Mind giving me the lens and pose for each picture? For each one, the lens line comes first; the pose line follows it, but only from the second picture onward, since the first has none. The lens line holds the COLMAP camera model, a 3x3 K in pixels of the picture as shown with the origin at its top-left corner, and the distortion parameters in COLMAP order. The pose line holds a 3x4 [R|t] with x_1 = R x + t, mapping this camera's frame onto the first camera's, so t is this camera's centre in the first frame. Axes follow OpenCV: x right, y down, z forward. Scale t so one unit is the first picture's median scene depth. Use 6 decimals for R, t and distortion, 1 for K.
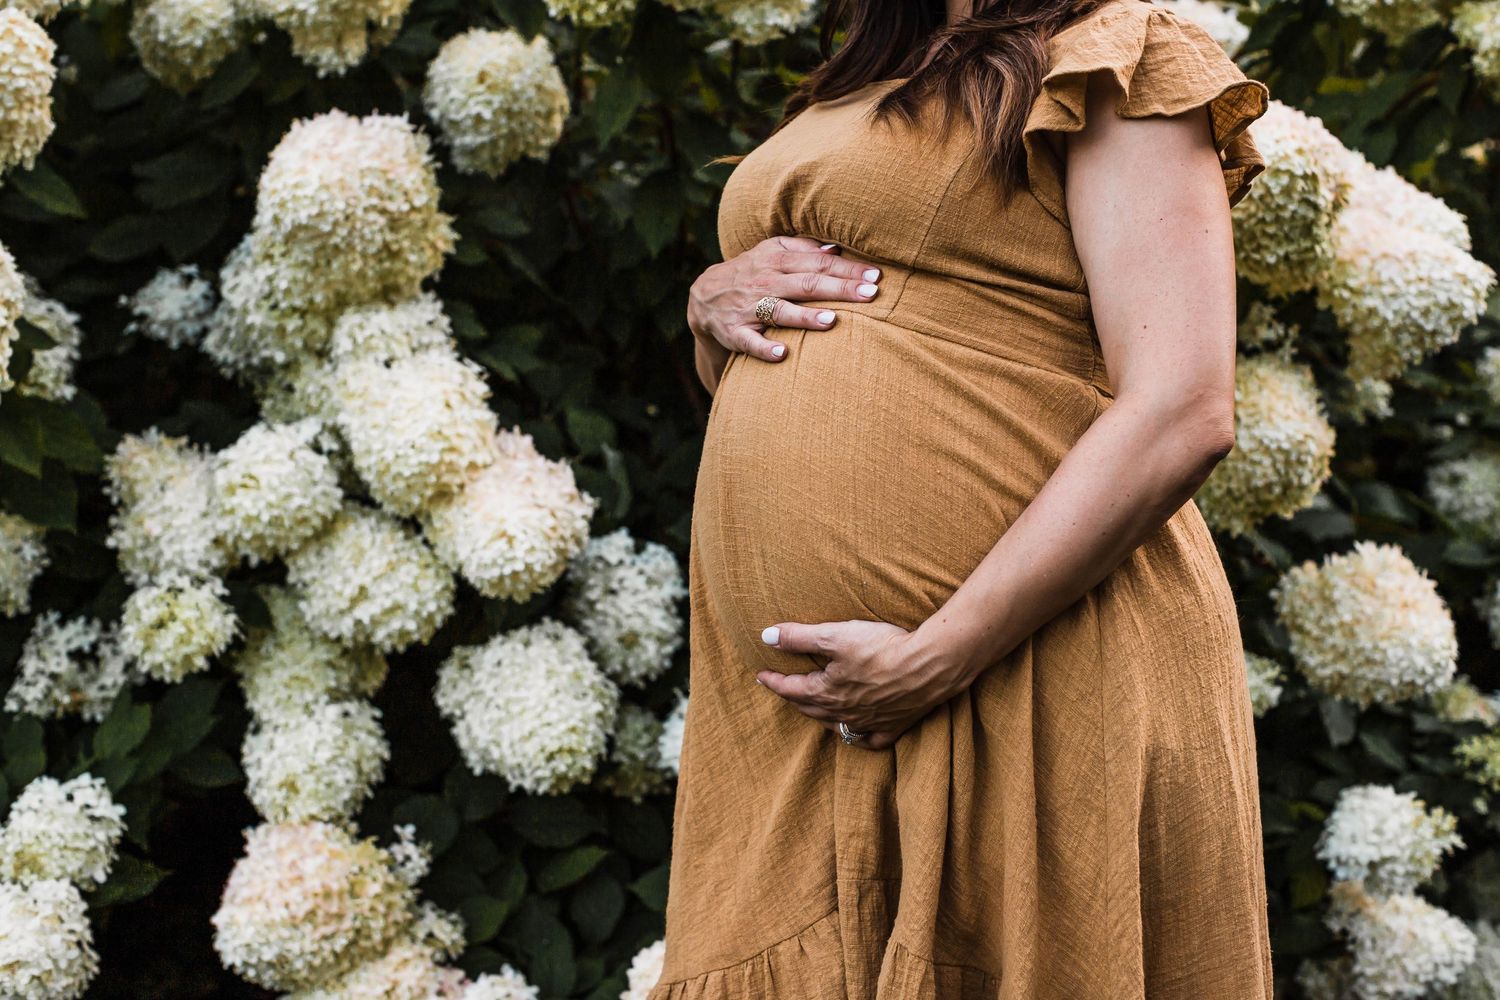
lens RADIAL K [[2183.0, 0, 750.0], [0, 2183.0, 500.0], [0, 0, 1]] dist [-0.175143, 0.268762]
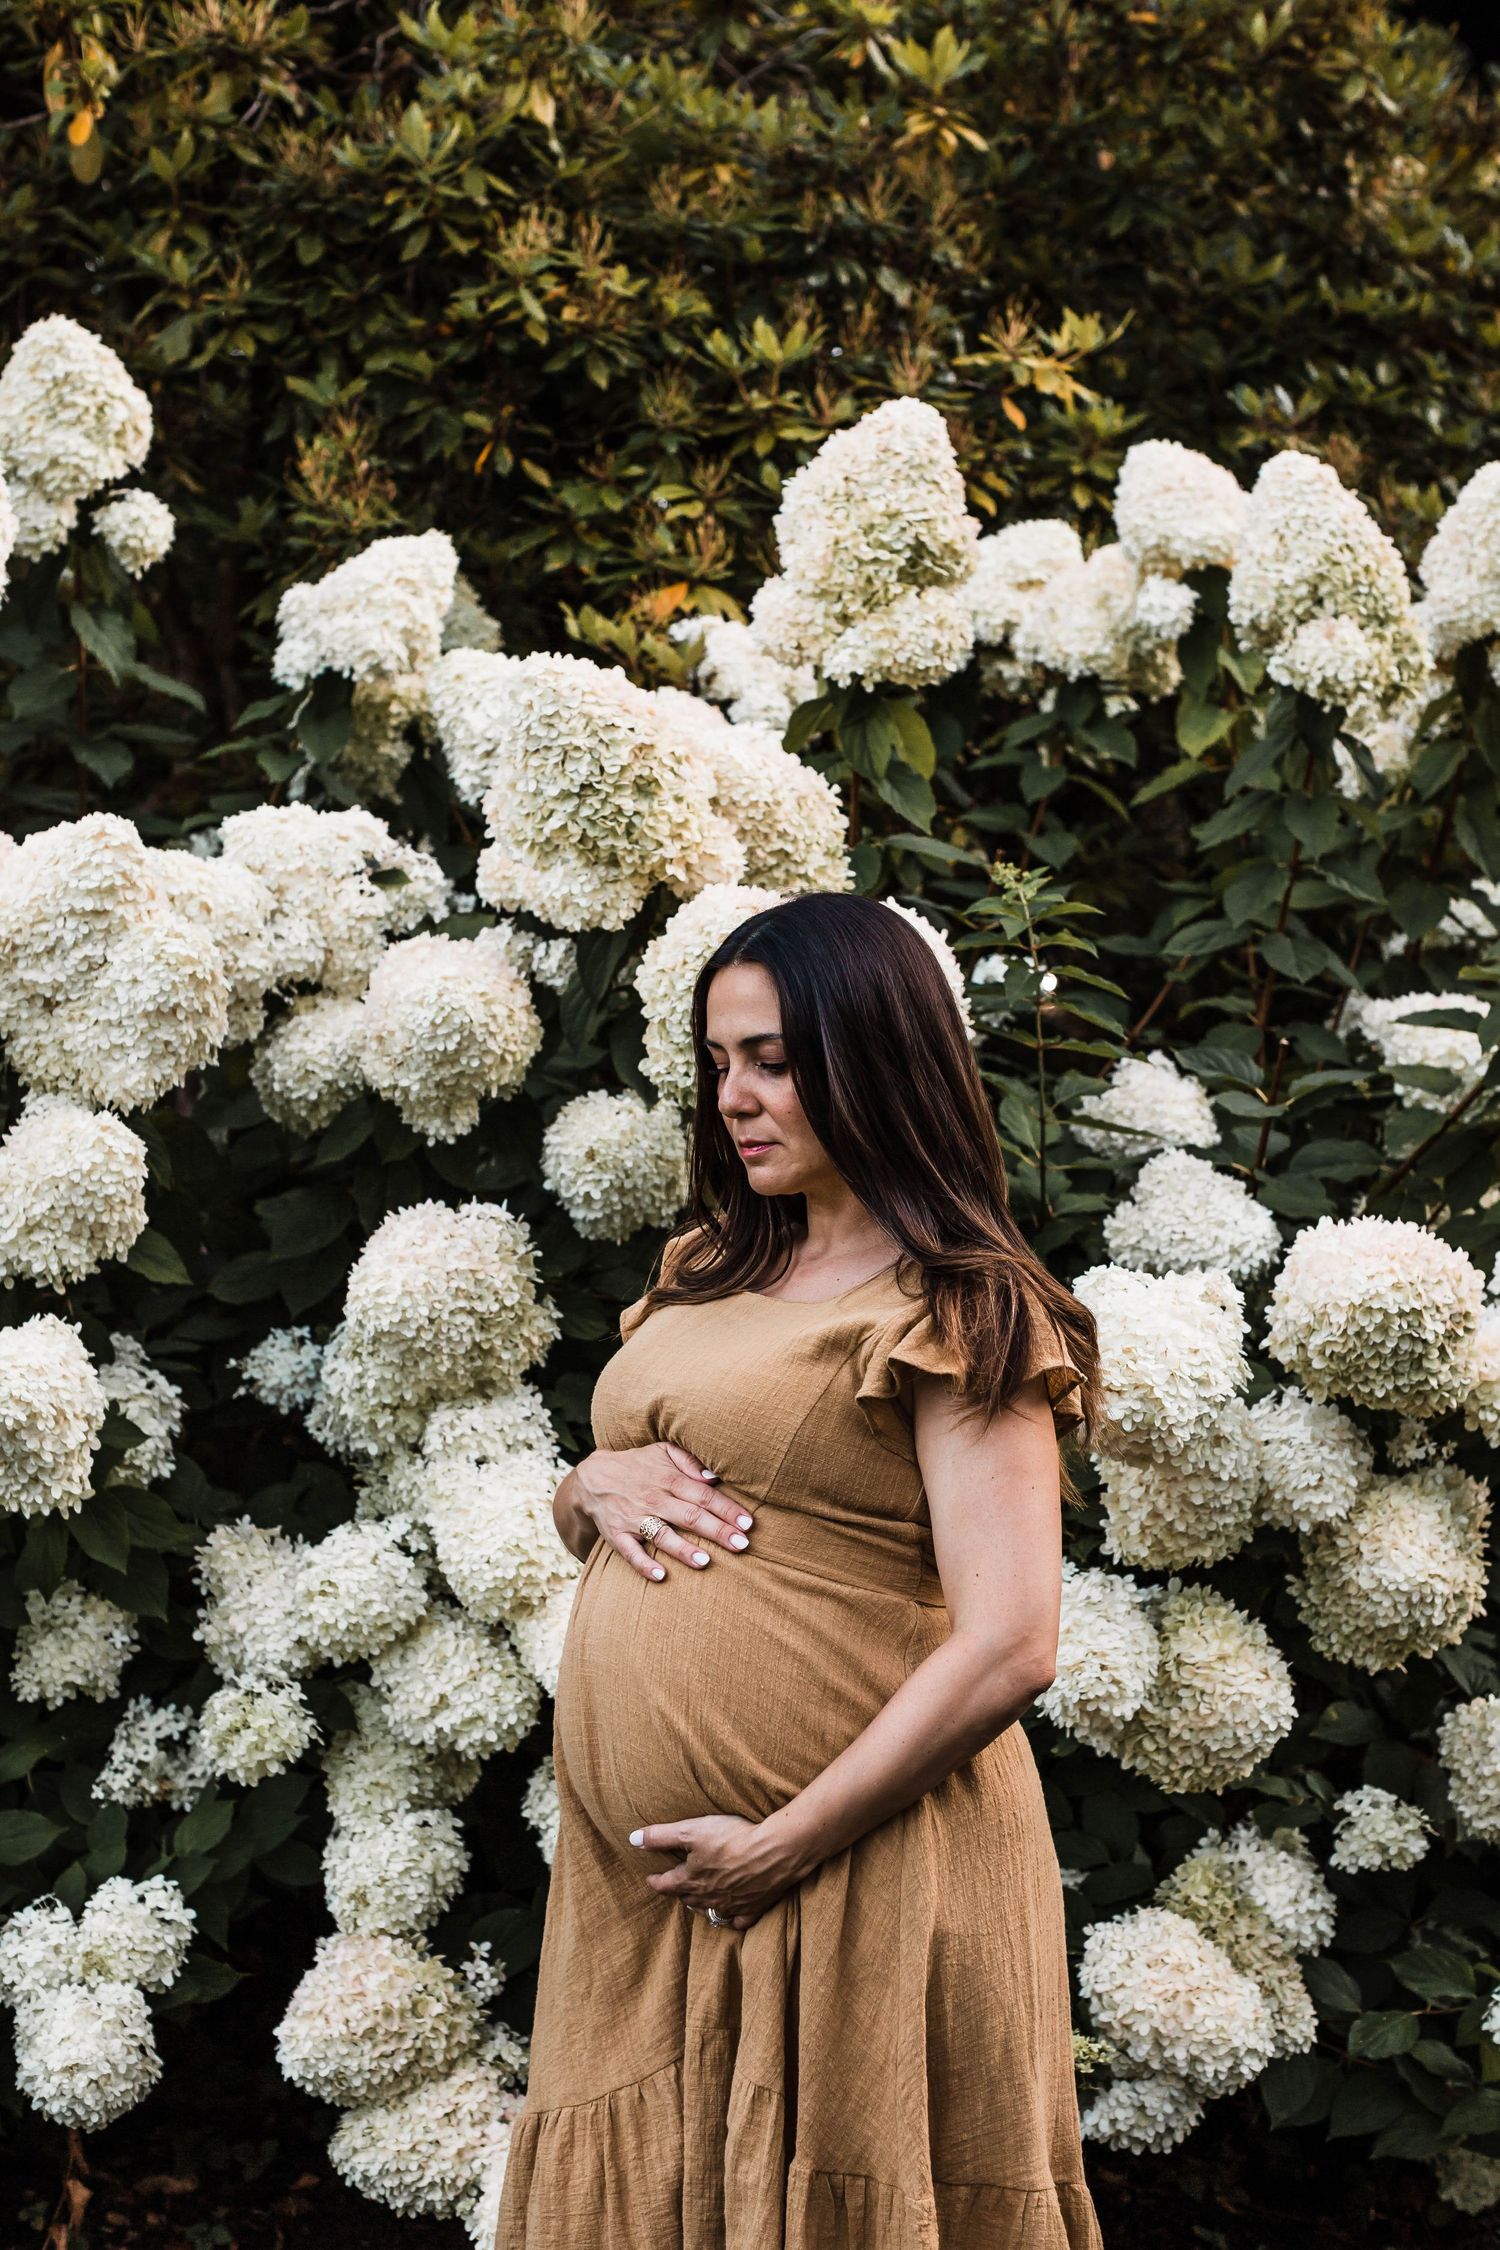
lens RADIAL K [[3274.6, 0, 750.0], [0, 3274.6, 1125.0], [0, 0, 1]] dist [-0.175143, 0.268762]
pose [[0.982345, 0.012575, -0.186656, 0.226133], [-0.024298, 0.997863, -0.060648, -0.130226], [0.185495, 0.064113, 0.980551, -0.423676]]
